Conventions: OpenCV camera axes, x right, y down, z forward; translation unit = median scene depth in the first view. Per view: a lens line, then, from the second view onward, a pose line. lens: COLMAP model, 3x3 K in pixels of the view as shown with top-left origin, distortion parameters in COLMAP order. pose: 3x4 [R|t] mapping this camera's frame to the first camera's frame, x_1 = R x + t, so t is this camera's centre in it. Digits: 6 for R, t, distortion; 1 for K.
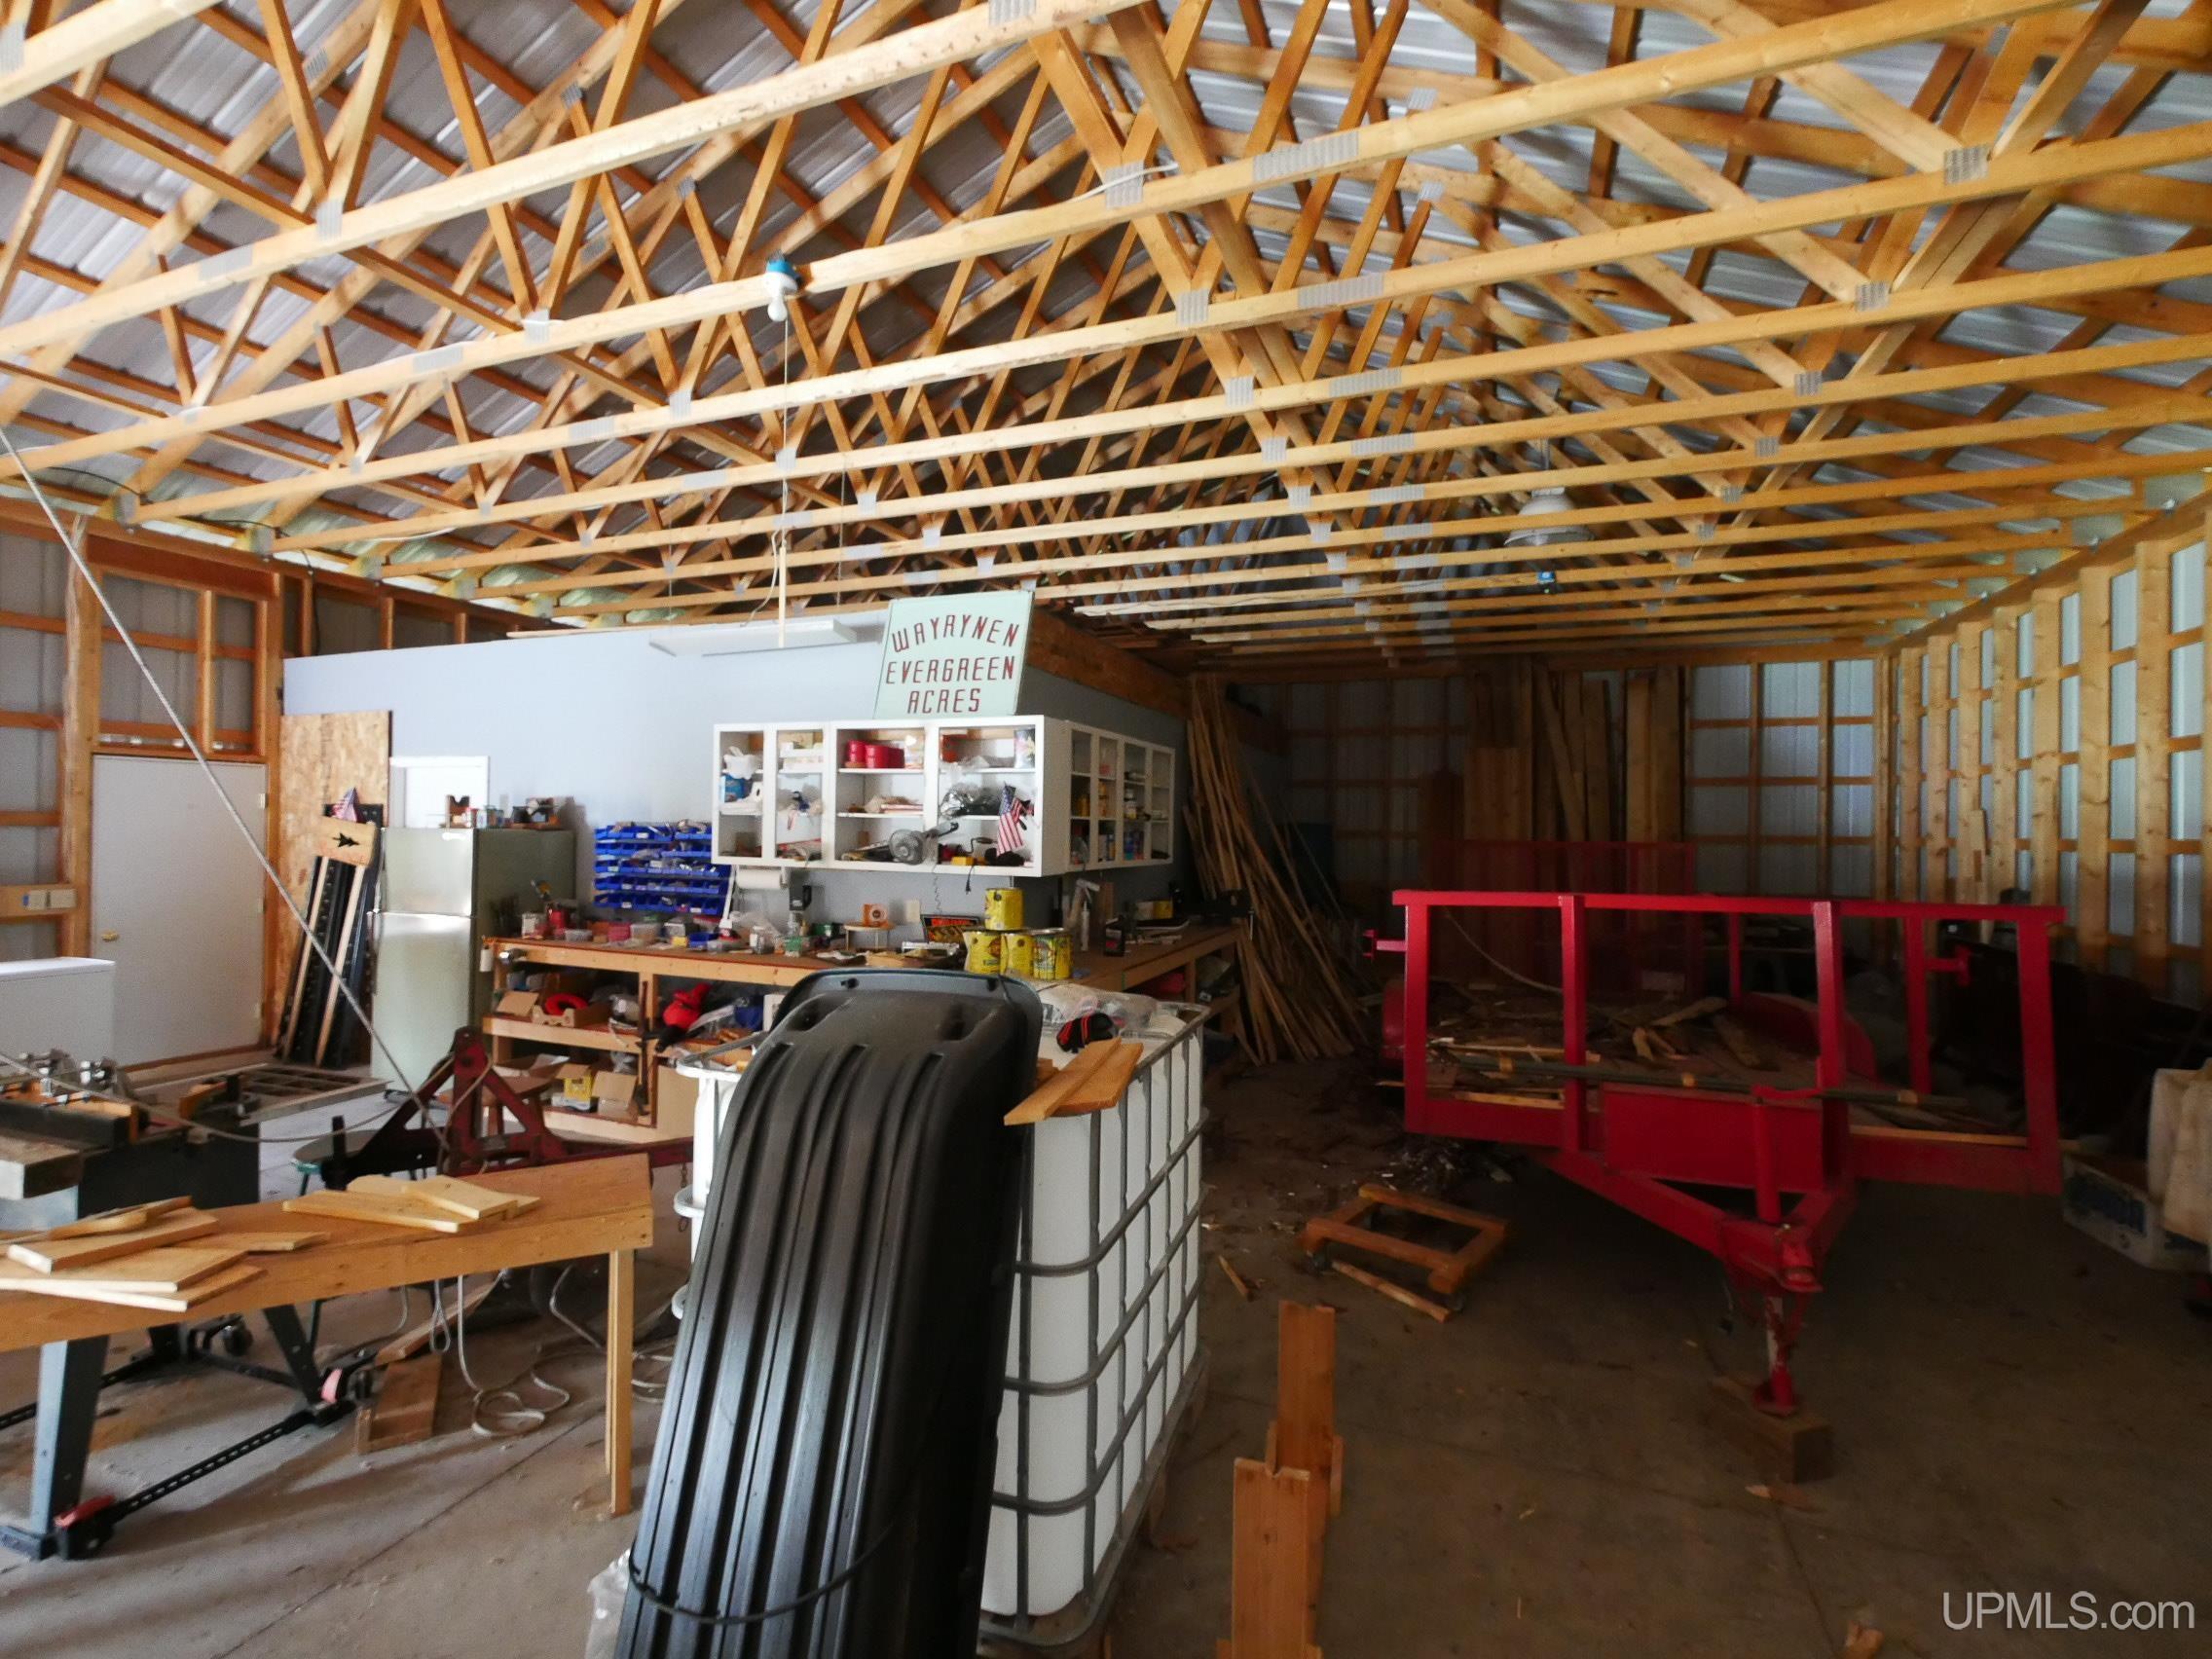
lens RADIAL K [[984.9, 0, 1104.8], [0, 984.9, 824.7], [0, 0, 1]] dist [-0.001875, 0.000835]
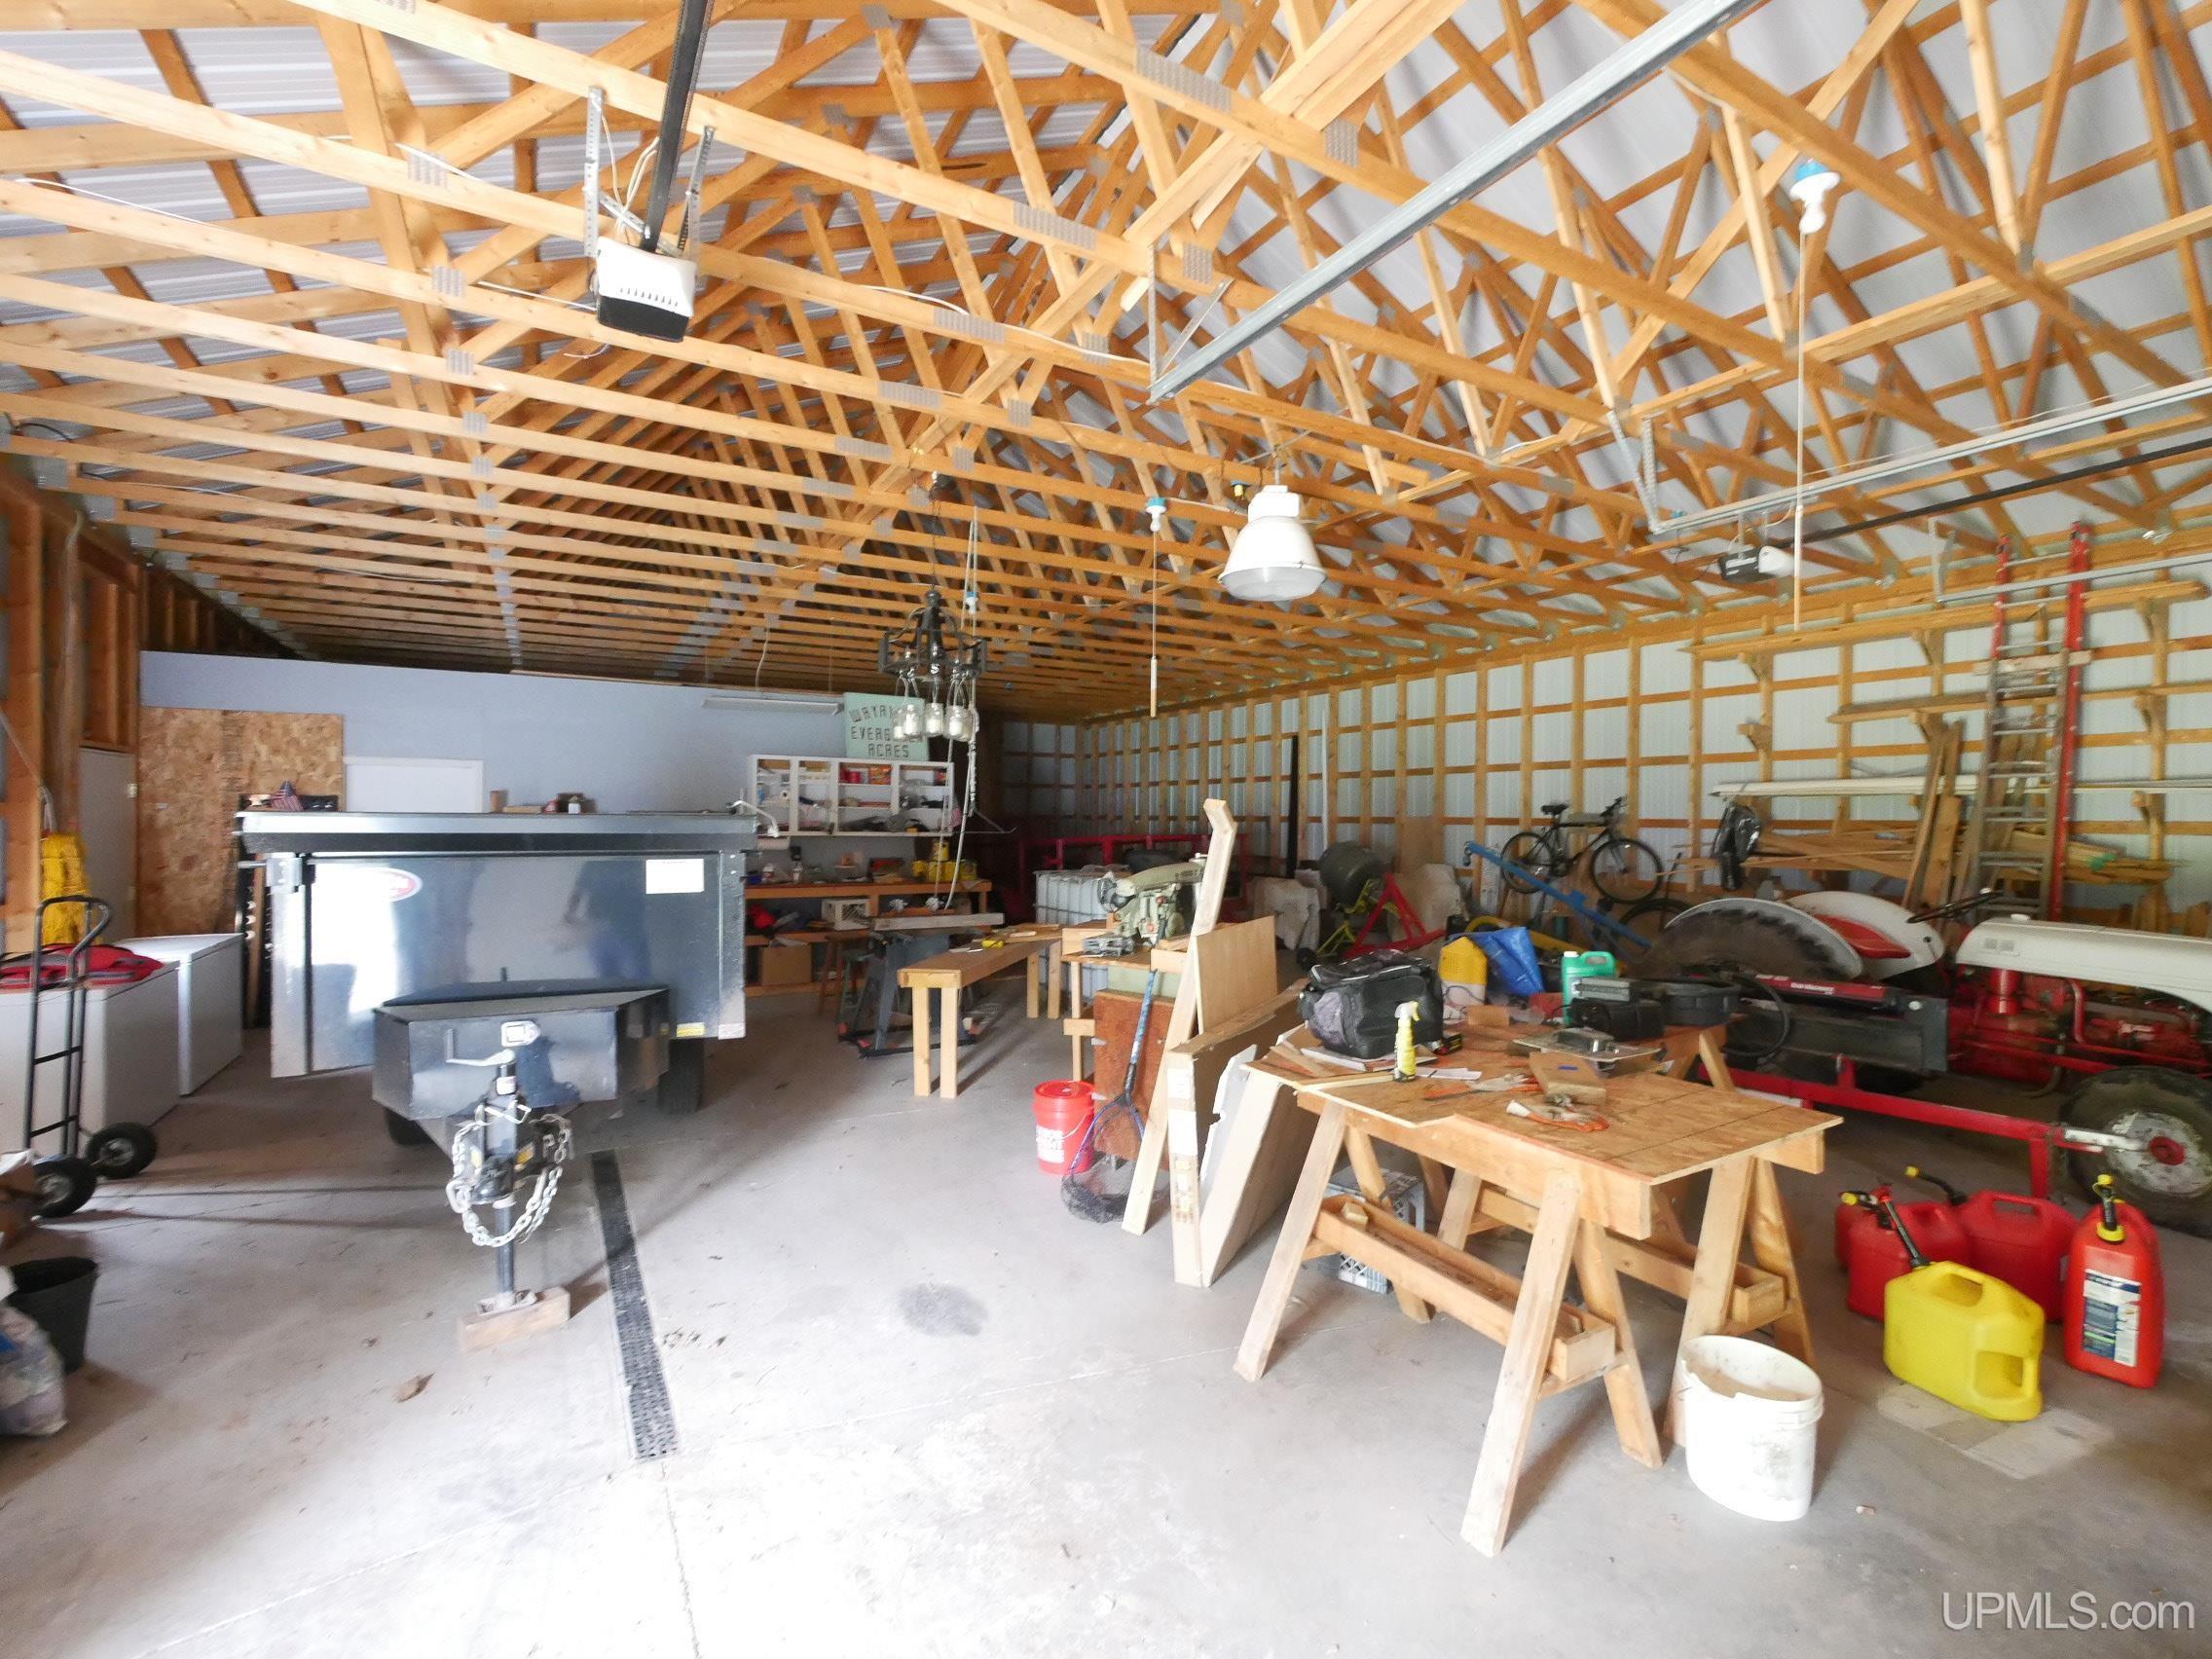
lens RADIAL K [[984.9, 0, 1104.8], [0, 984.9, 824.7], [0, 0, 1]] dist [-0.001875, 0.000835]
pose [[0.628322, -0.015669, 0.777796, -1.411390], [-0.000424, 0.999790, 0.020484, -0.016416], [-0.777953, -0.013201, 0.628183, -0.577593]]
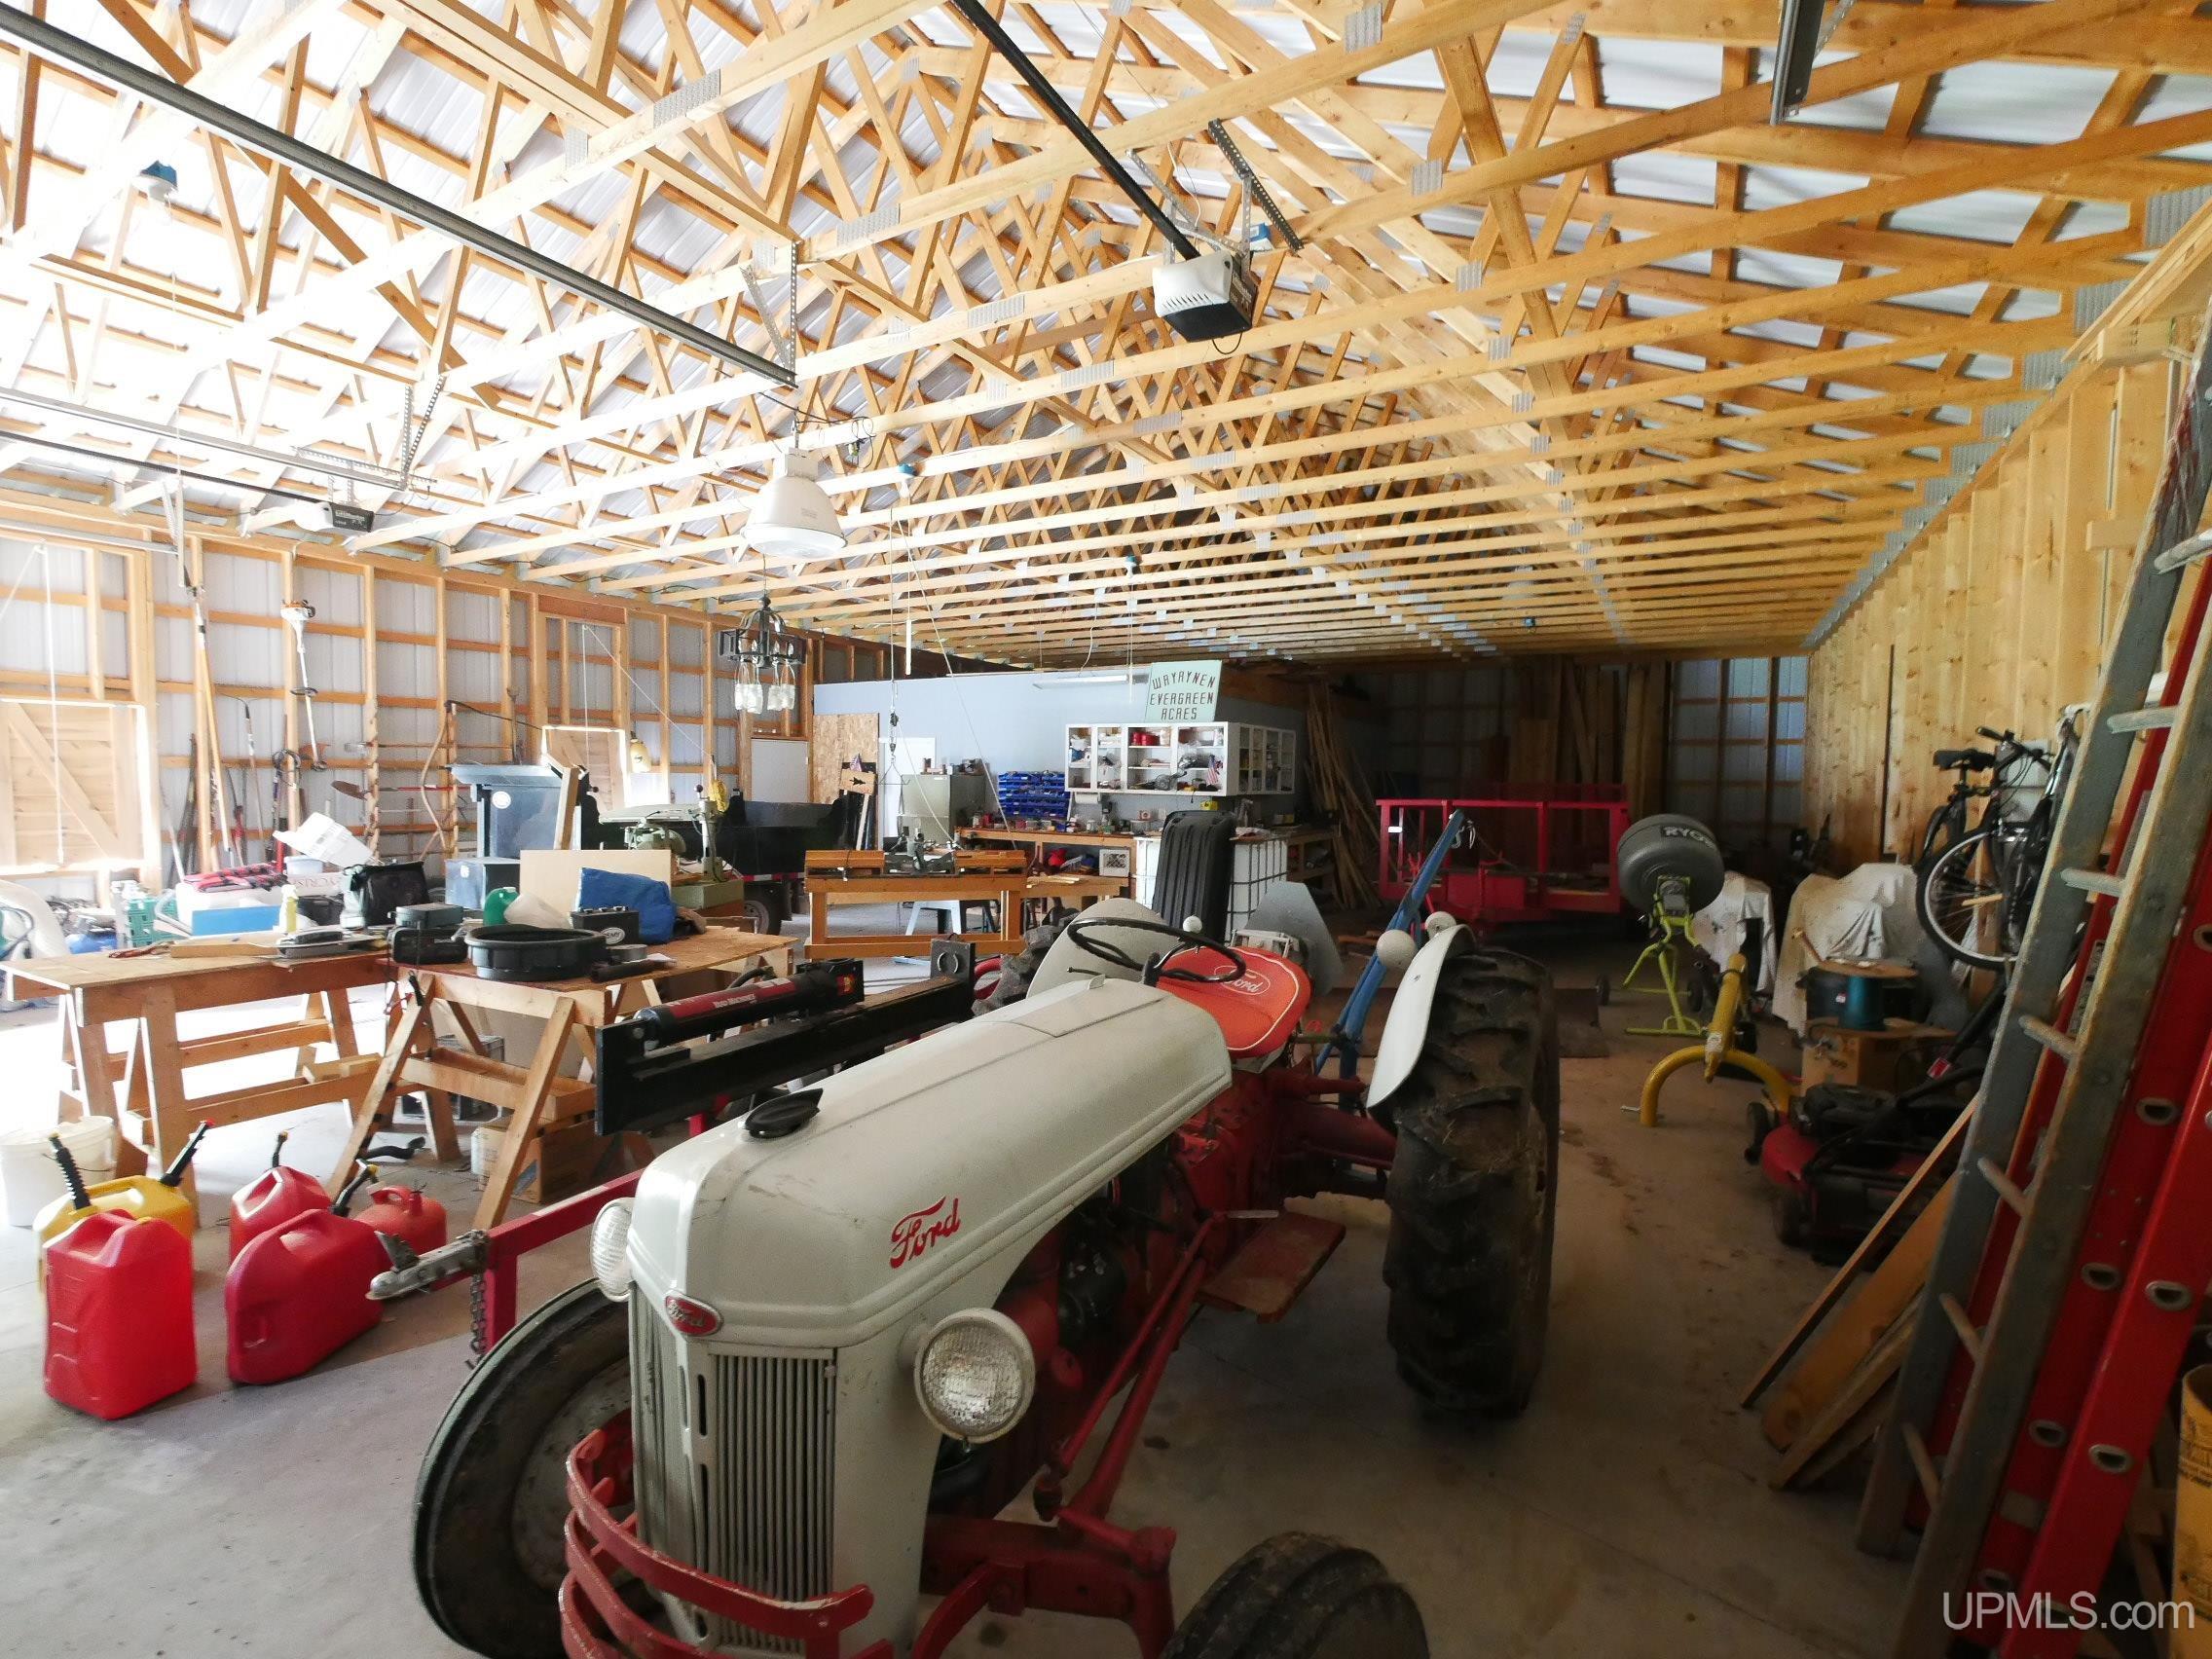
lens RADIAL K [[984.9, 0, 1104.8], [0, 984.9, 824.7], [0, 0, 1]] dist [-0.001875, 0.000835]
pose [[0.987601, 0.007305, -0.156816, 0.011705], [0.000608, 0.998731, 0.050354, 0.005587], [0.156985, -0.049825, 0.986343, -1.096834]]
